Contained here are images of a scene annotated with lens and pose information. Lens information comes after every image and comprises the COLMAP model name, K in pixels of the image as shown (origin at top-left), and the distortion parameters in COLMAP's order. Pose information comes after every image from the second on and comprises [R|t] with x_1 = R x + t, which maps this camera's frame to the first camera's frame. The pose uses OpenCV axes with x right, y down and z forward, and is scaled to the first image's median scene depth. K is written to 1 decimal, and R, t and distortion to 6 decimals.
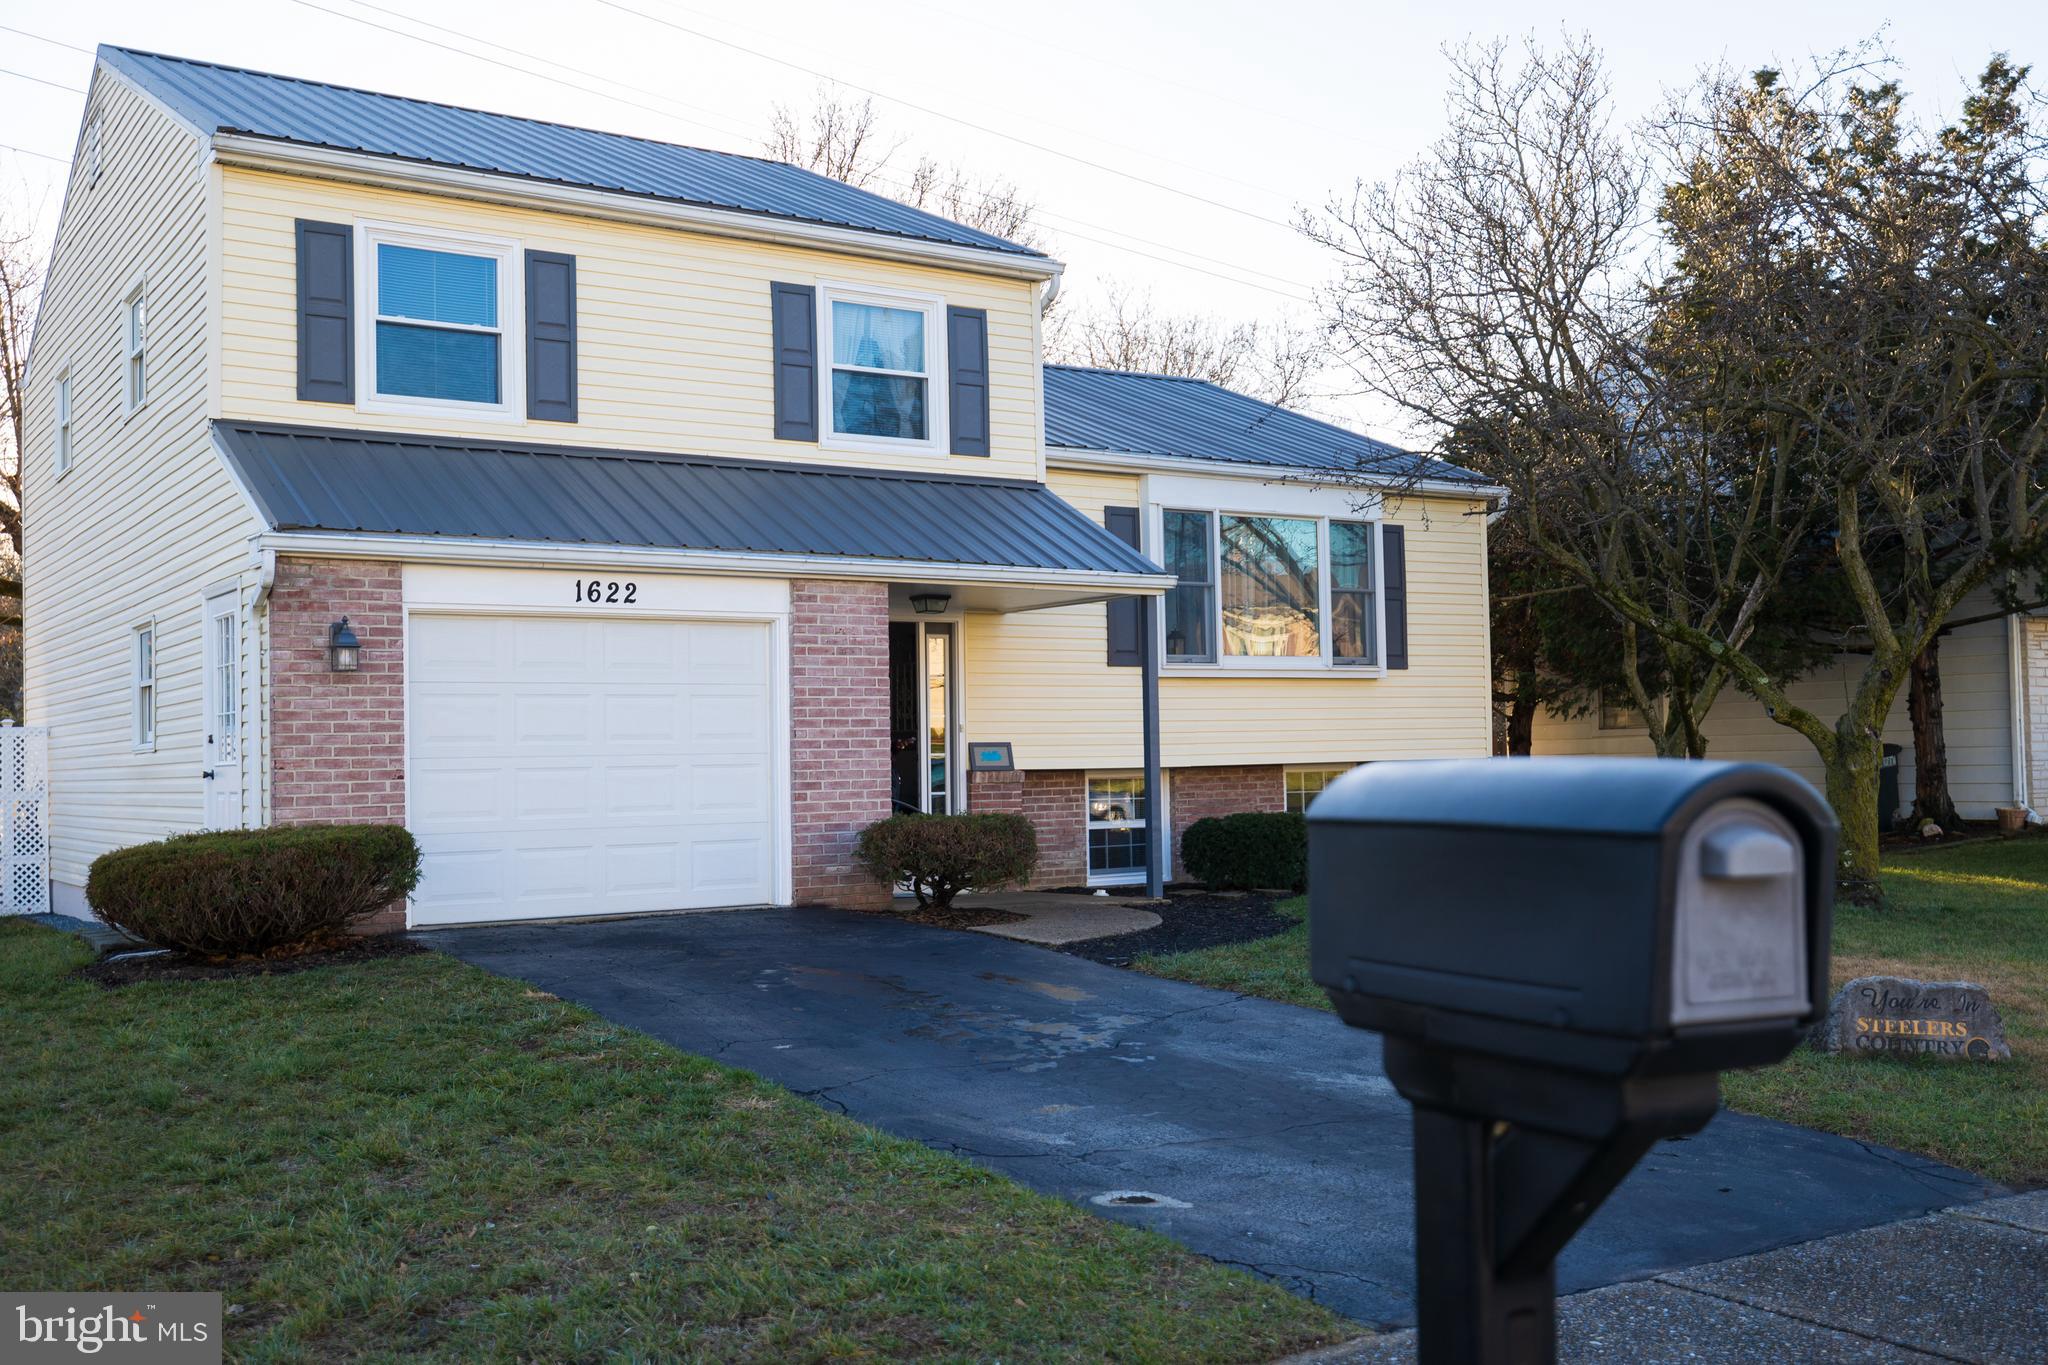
lens RADIAL K [[2034.5, 0, 1022.8], [0, 2034.5, 690.5], [0, 0, 1]] dist [-0.013114, 0.000000]
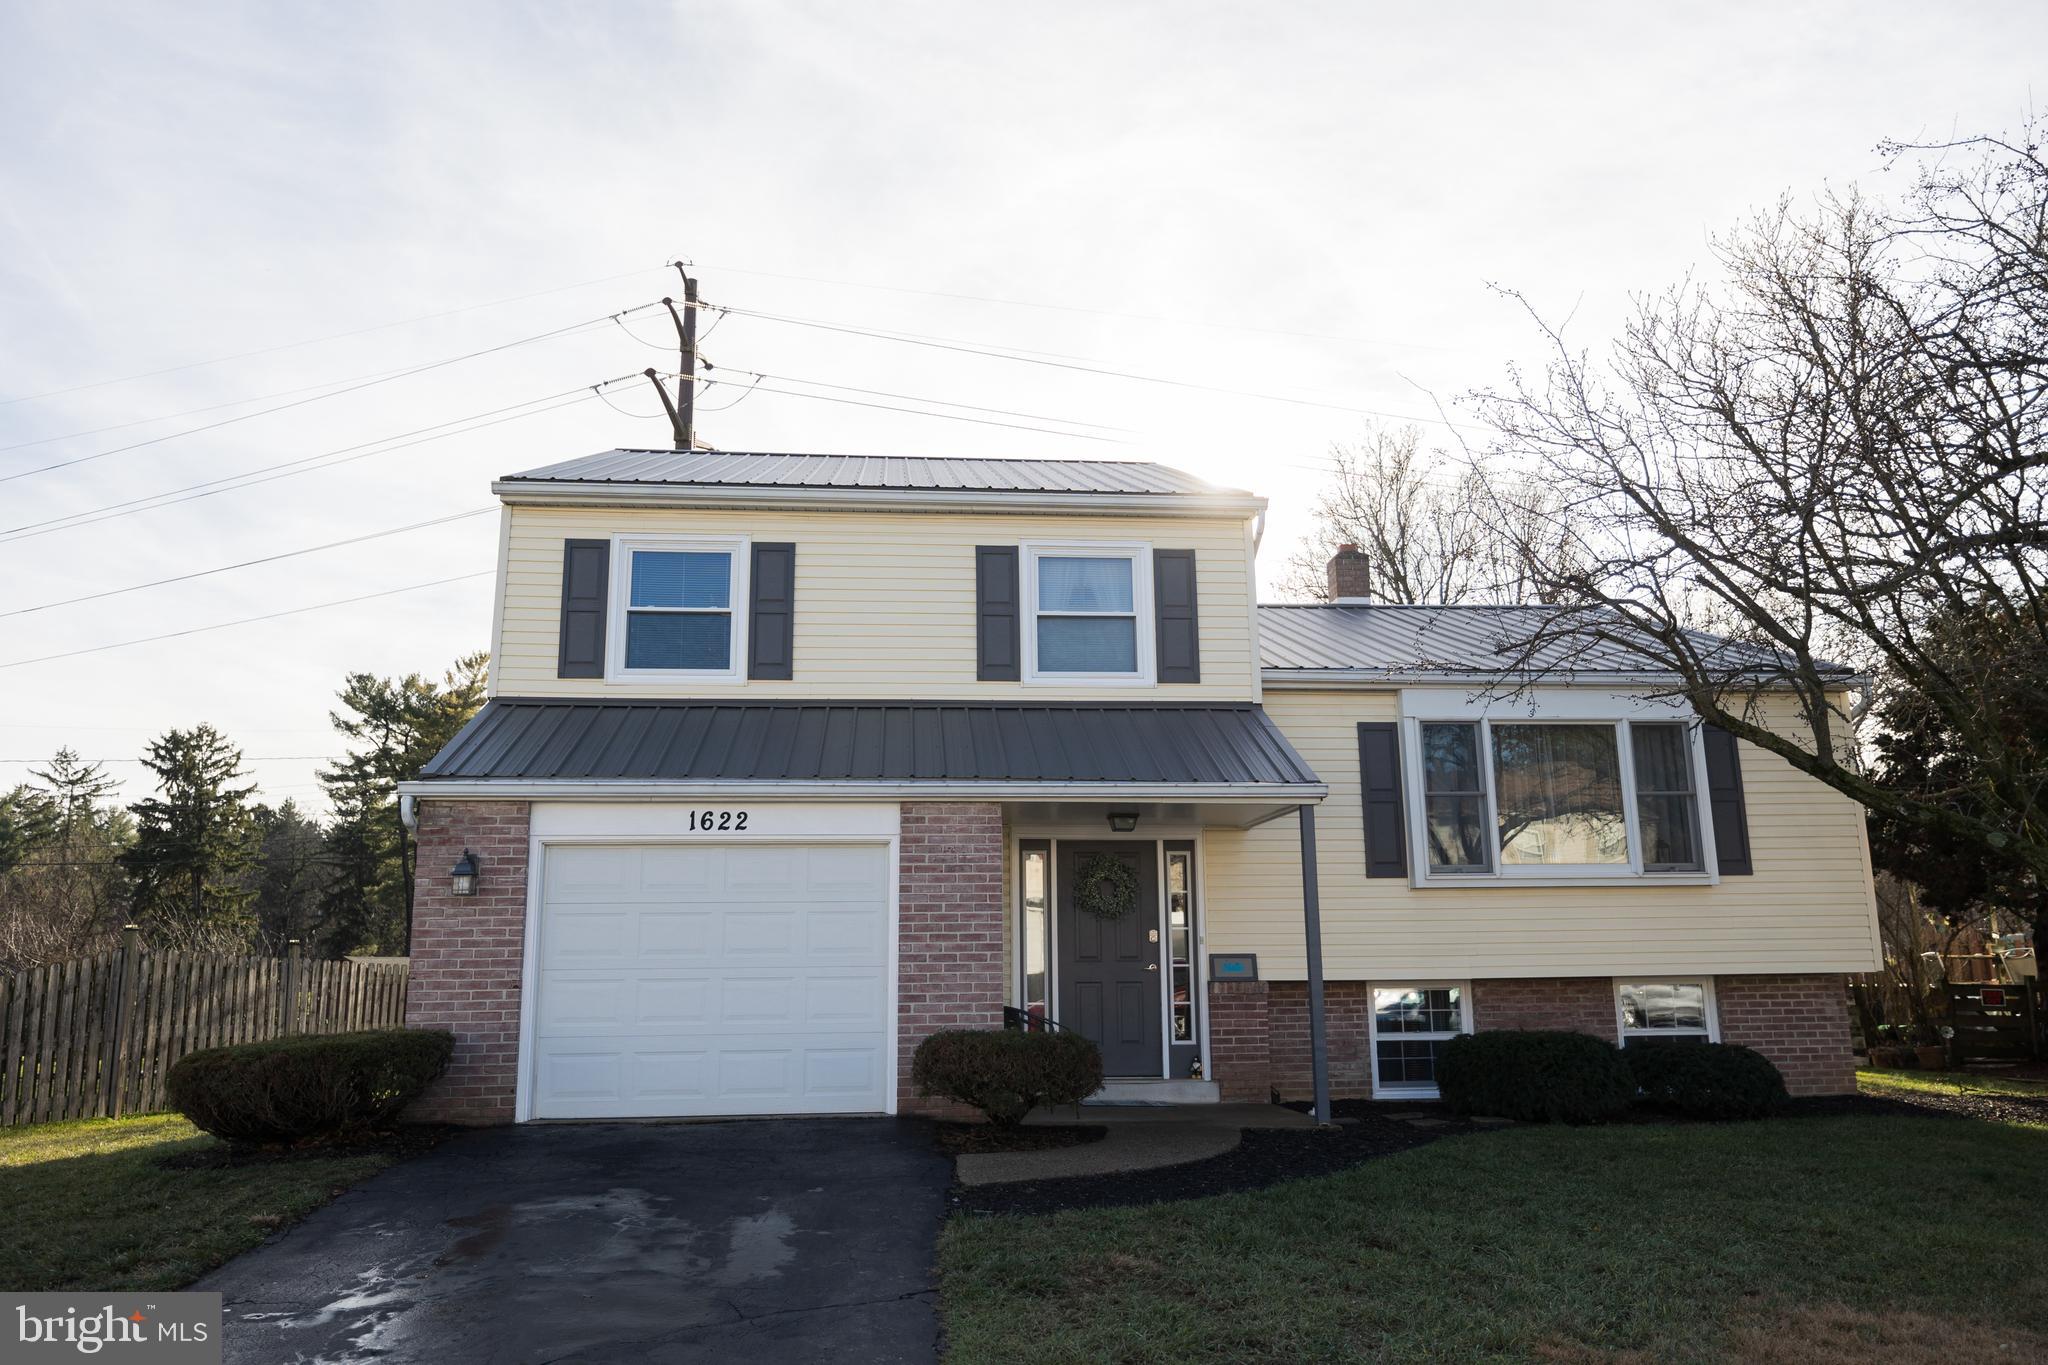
lens RADIAL K [[1422.3, 0, 1022.6], [0, 1422.3, 676.1], [0, 0, 1]] dist [0.002046, -0.000746]
pose [[0.872811, -0.088213, -0.480020, 0.307881], [0.011108, 0.986866, -0.161159, 0.001479], [0.487932, 0.135329, 0.862327, 0.362790]]
